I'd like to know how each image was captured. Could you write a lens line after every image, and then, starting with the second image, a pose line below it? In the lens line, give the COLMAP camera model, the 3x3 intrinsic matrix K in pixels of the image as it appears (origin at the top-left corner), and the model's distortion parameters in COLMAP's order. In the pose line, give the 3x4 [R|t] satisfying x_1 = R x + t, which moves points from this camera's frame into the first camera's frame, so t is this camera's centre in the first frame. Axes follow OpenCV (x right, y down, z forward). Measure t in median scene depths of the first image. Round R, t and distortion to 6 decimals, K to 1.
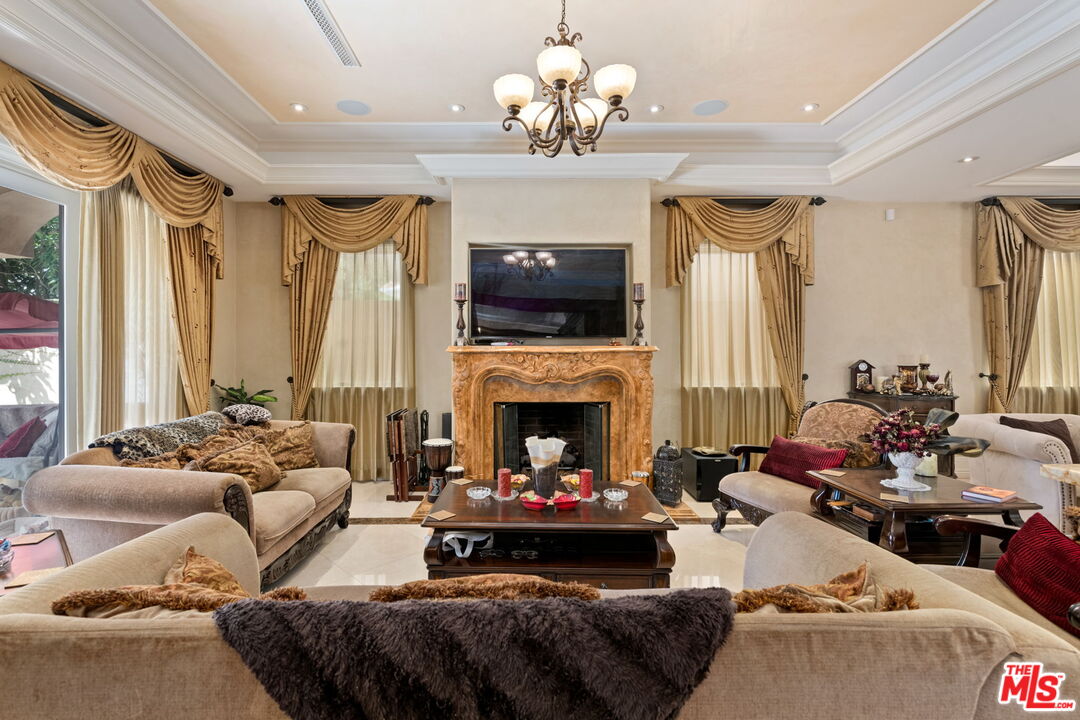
lens RADIAL K [[480.1, 0, 521.5], [0, 480.1, 350.0], [0, 0, 1]] dist [0.016344, -0.000890]
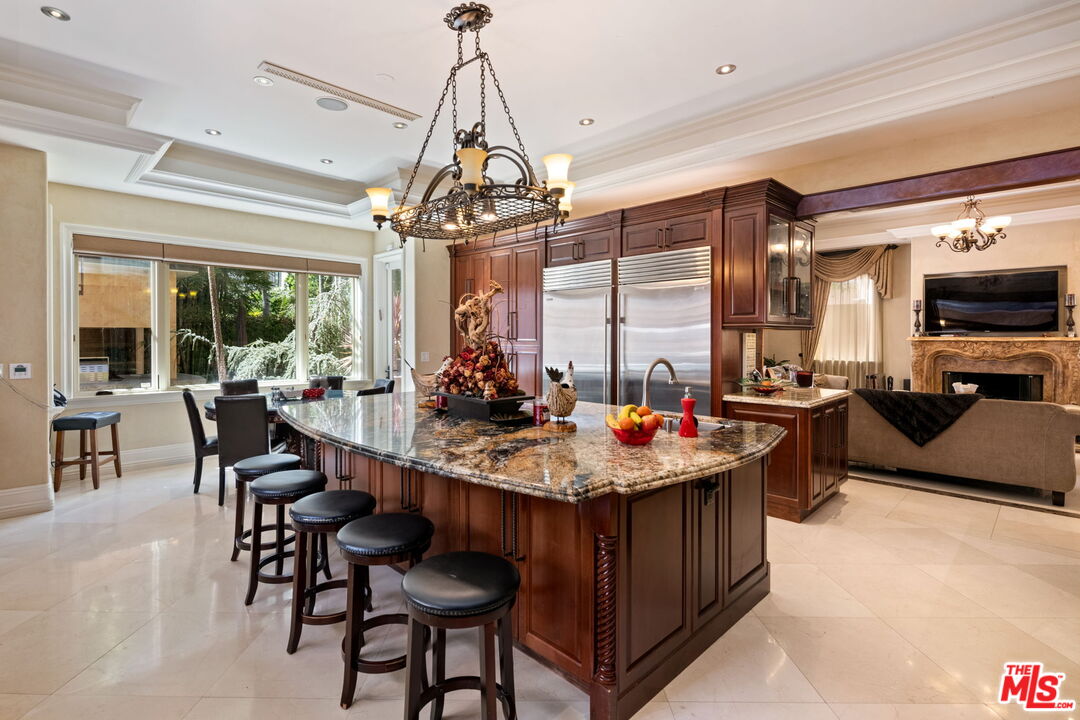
lens RADIAL K [[504.1, 0, 538.8], [0, 504.1, 340.0], [0, 0, 1]] dist [0.001225, 0.000147]
pose [[0.707725, 0.005522, -0.706466, 0.182070], [0.004015, 0.999922, 0.011838, -0.023997], [0.706476, -0.011215, 0.707648, -1.178532]]
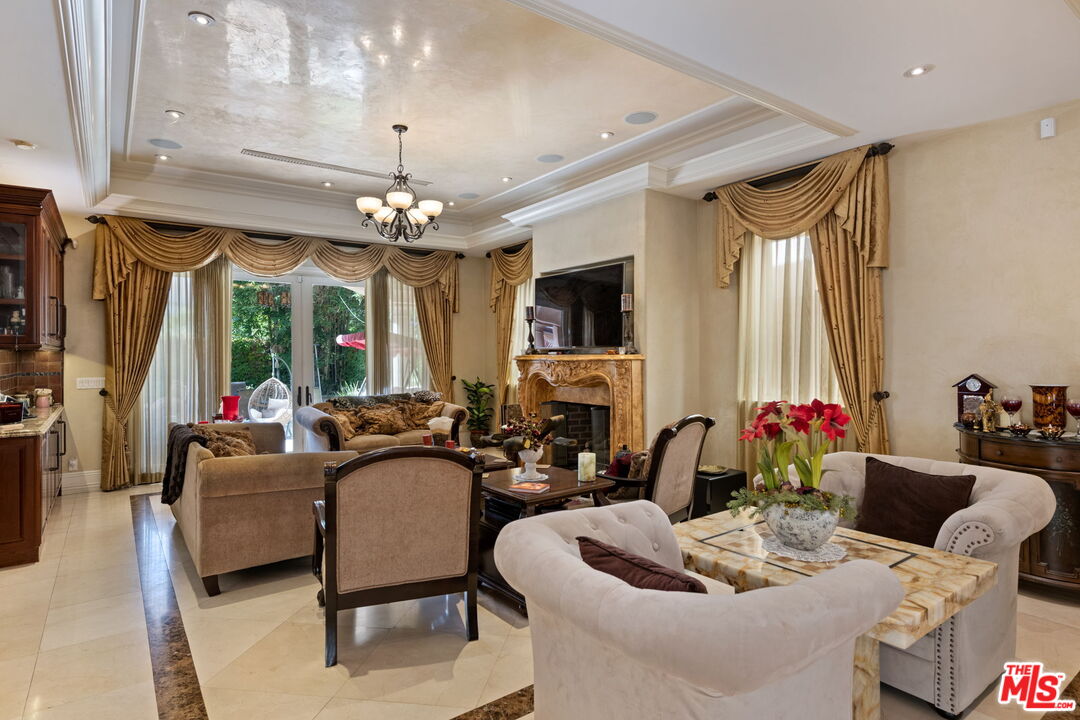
lens RADIAL K [[589.9, 0, 534.9], [0, 589.9, 355.5], [0, 0, 1]] dist [0.059521, 0.001249]
pose [[0.588990, -0.001049, -0.808139, 1.141791], [0.010185, 0.999929, 0.006126, -0.016536], [0.808076, -0.011839, 0.588959, 0.073745]]
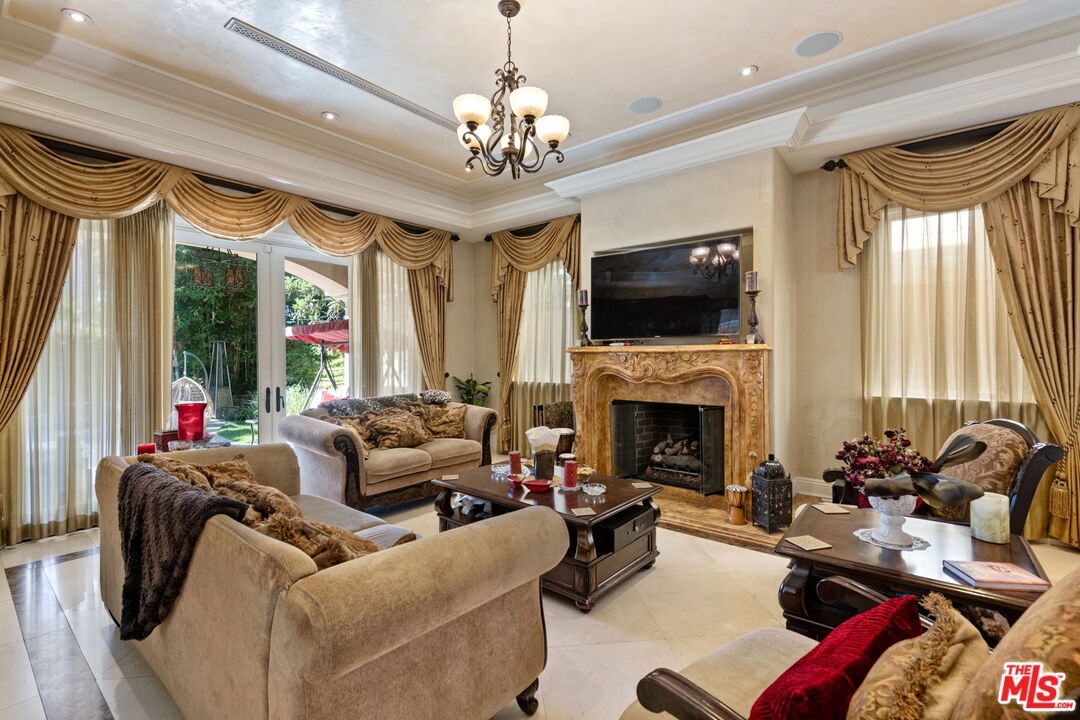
lens RADIAL K [[480.1, 0, 541.1], [0, 480.1, 356.4], [0, 0, 1]] dist [0.016344, -0.000890]
pose [[0.784715, -0.000195, -0.619856, 0.475112], [0.006819, 0.999942, 0.008318, 0.003434], [0.619819, -0.010754, 0.784671, 0.069497]]
